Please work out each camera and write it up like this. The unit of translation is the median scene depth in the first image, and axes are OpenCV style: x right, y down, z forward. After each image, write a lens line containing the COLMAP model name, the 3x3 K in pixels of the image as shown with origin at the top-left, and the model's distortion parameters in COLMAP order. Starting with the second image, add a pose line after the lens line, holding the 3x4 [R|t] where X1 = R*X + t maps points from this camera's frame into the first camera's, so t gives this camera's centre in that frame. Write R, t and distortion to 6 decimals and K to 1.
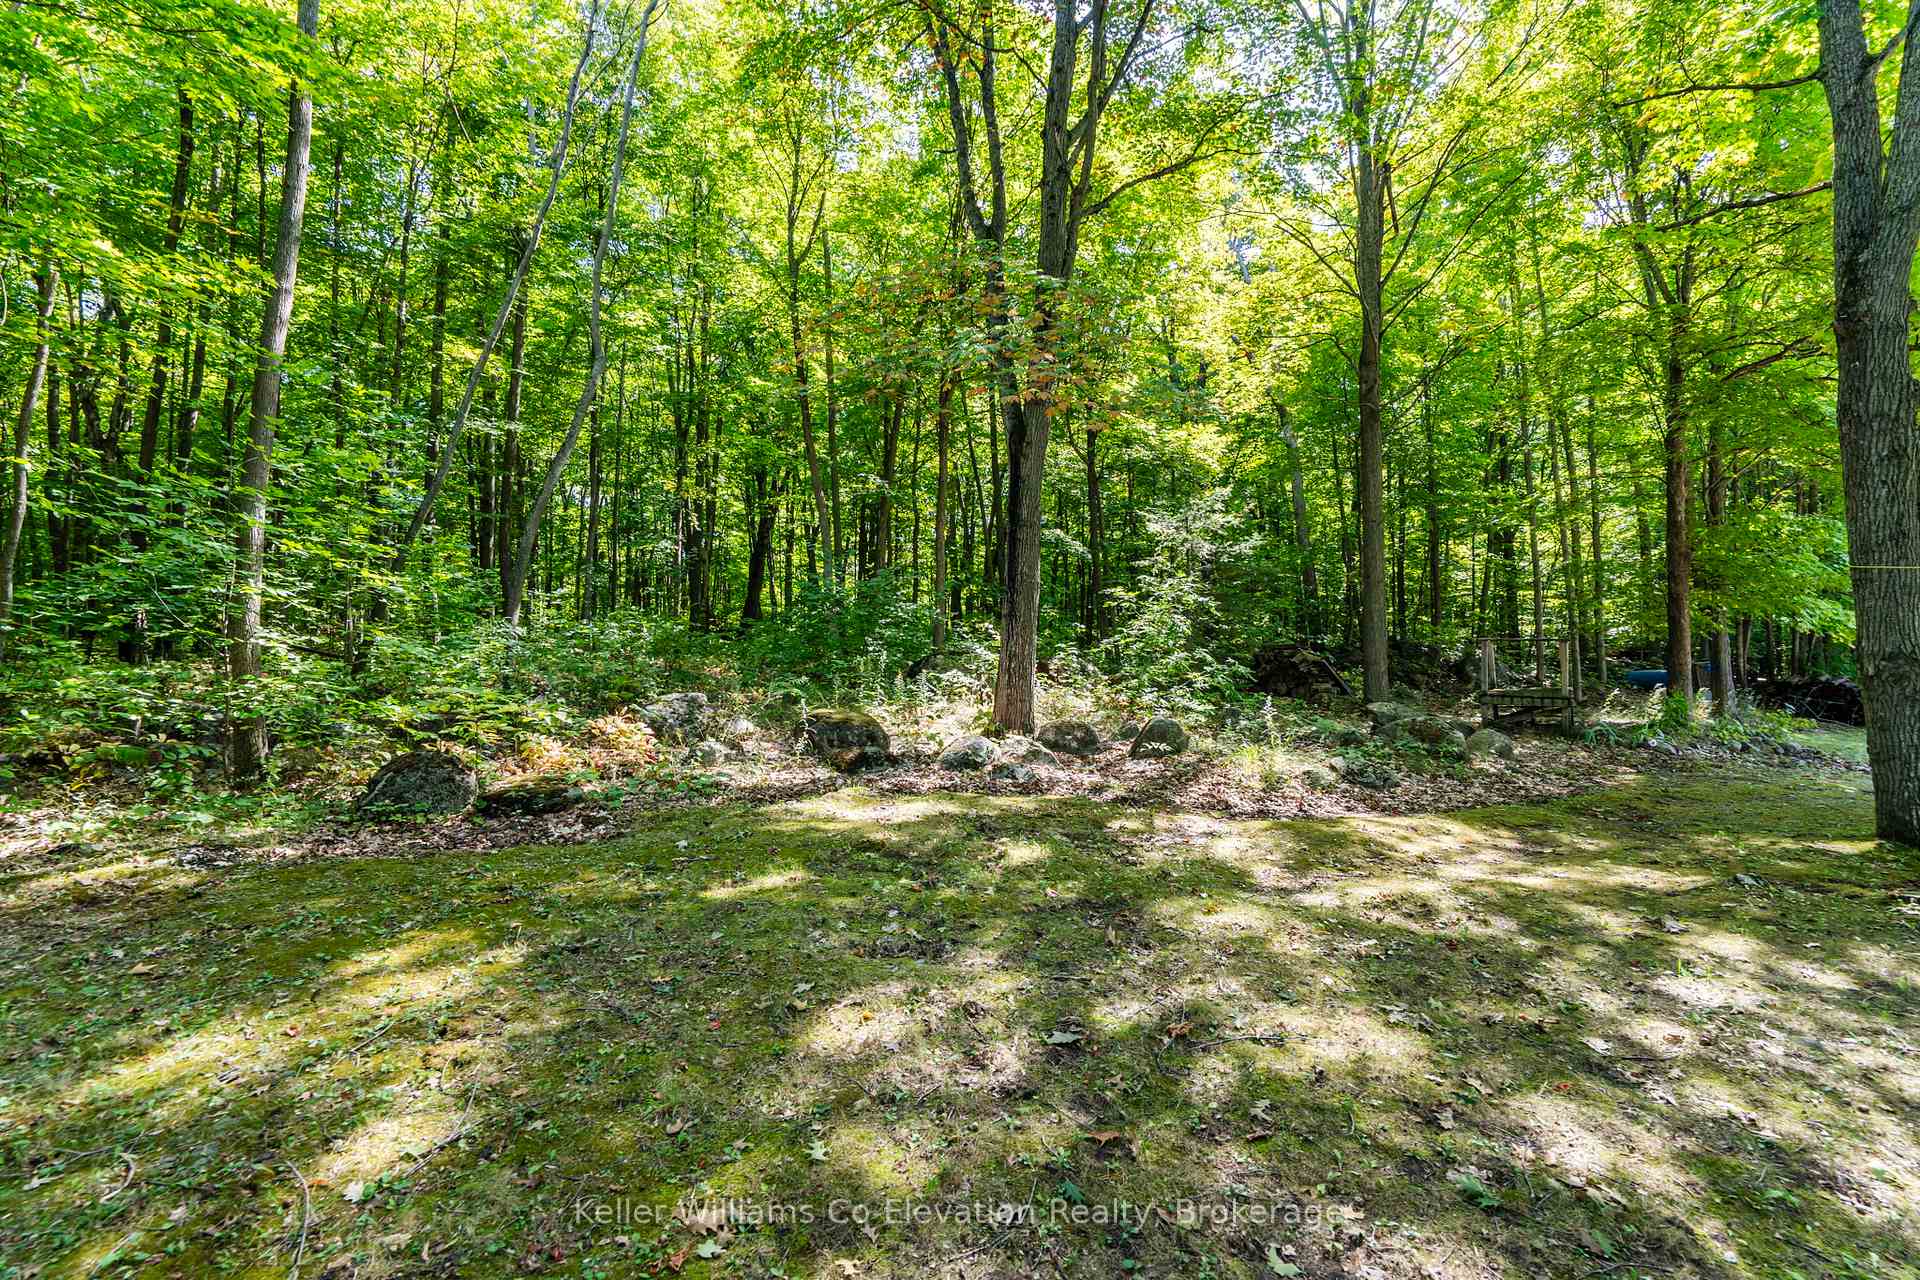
lens RADIAL K [[890.9, 0, 957.9], [0, 890.9, 639.4], [0, 0, 1]] dist [0.002770, 0.000260]
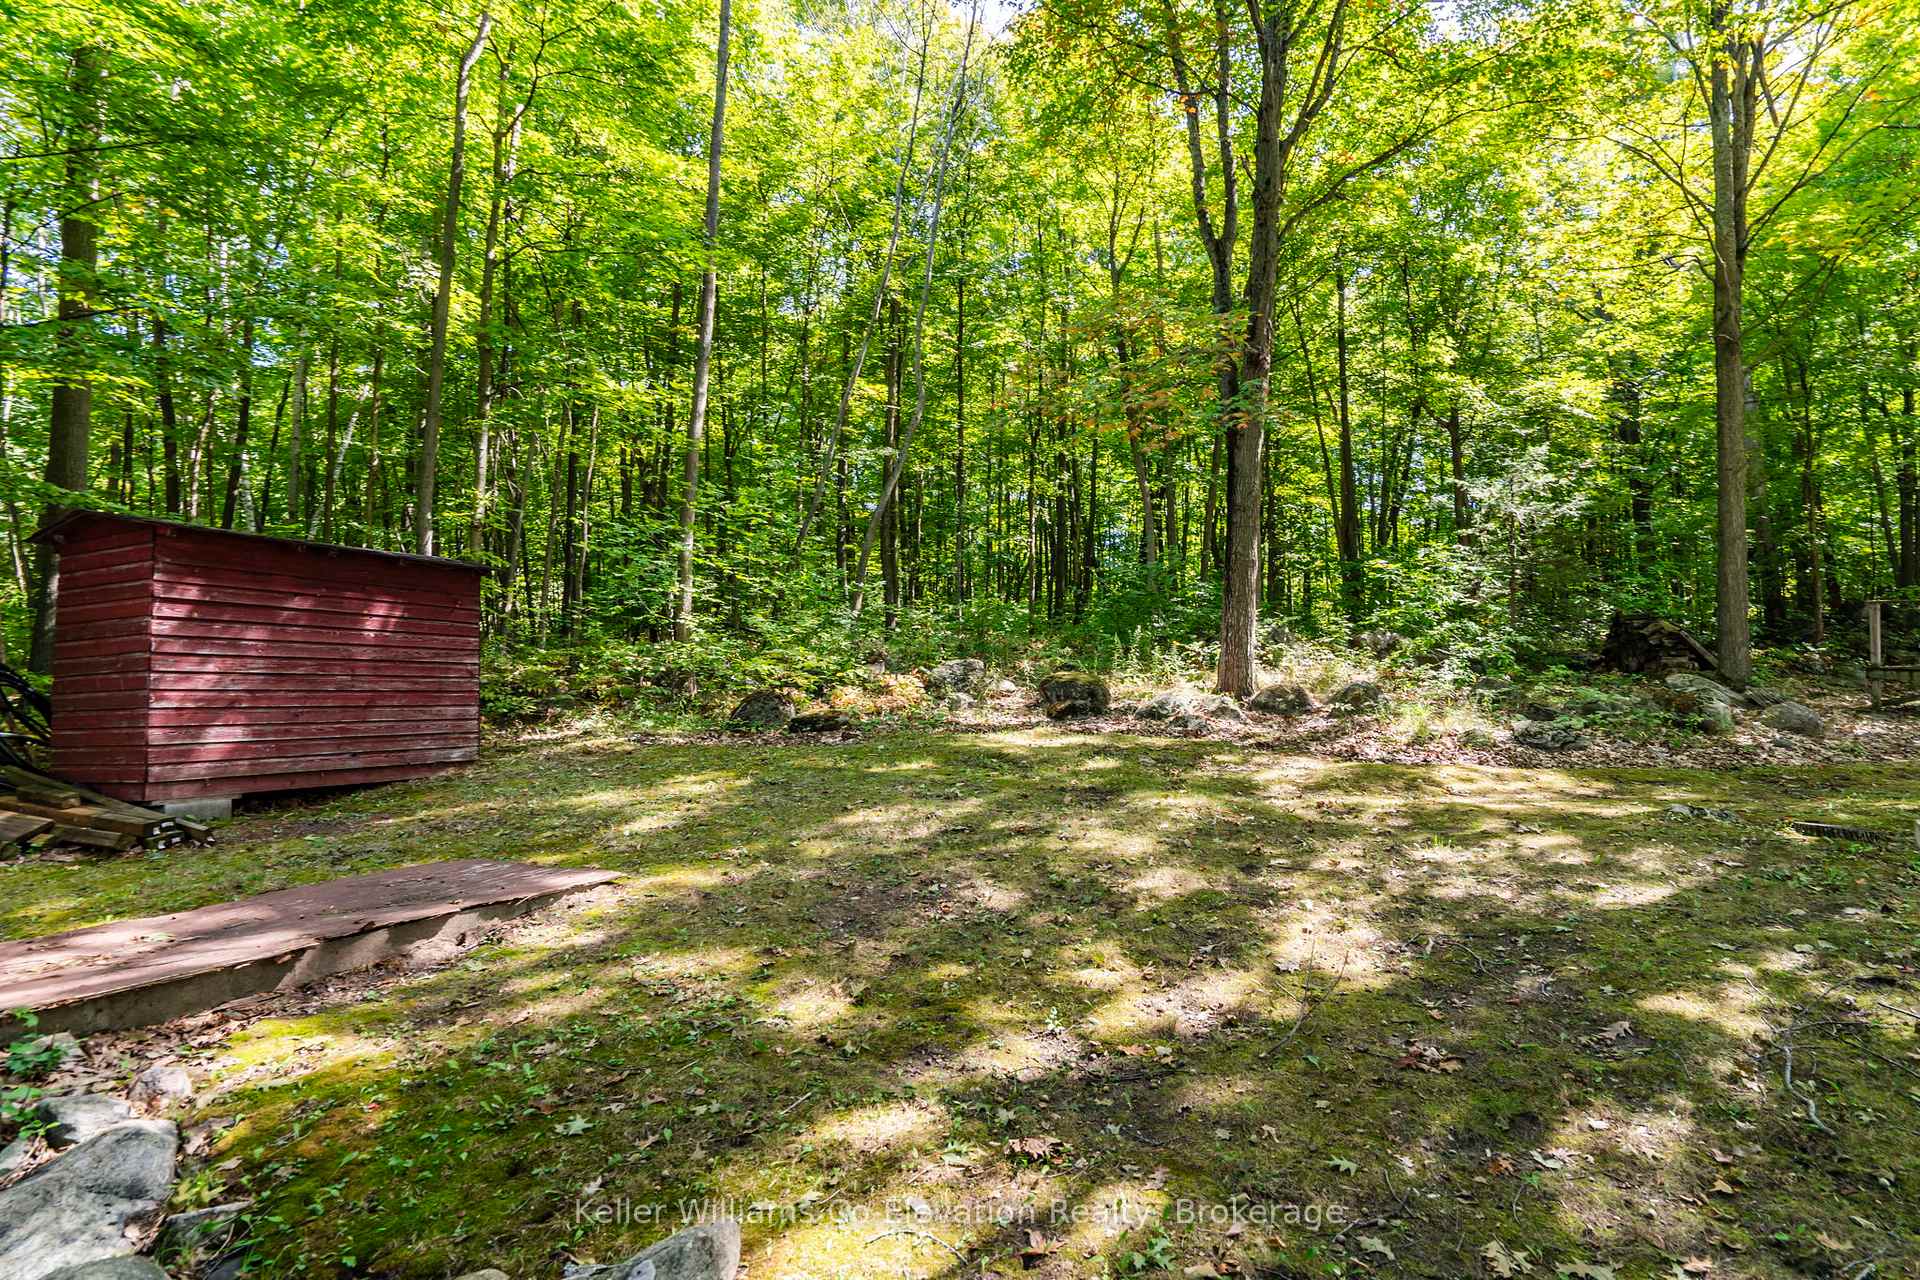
lens RADIAL K [[890.9, 0, 962.1], [0, 890.9, 639.3], [0, 0, 1]] dist [0.002770, 0.000260]
pose [[0.904422, -0.008522, -0.426554, 0.328937], [0.016262, 0.999762, 0.014508, 0.017594], [0.426329, -0.020058, 0.904346, -0.222314]]
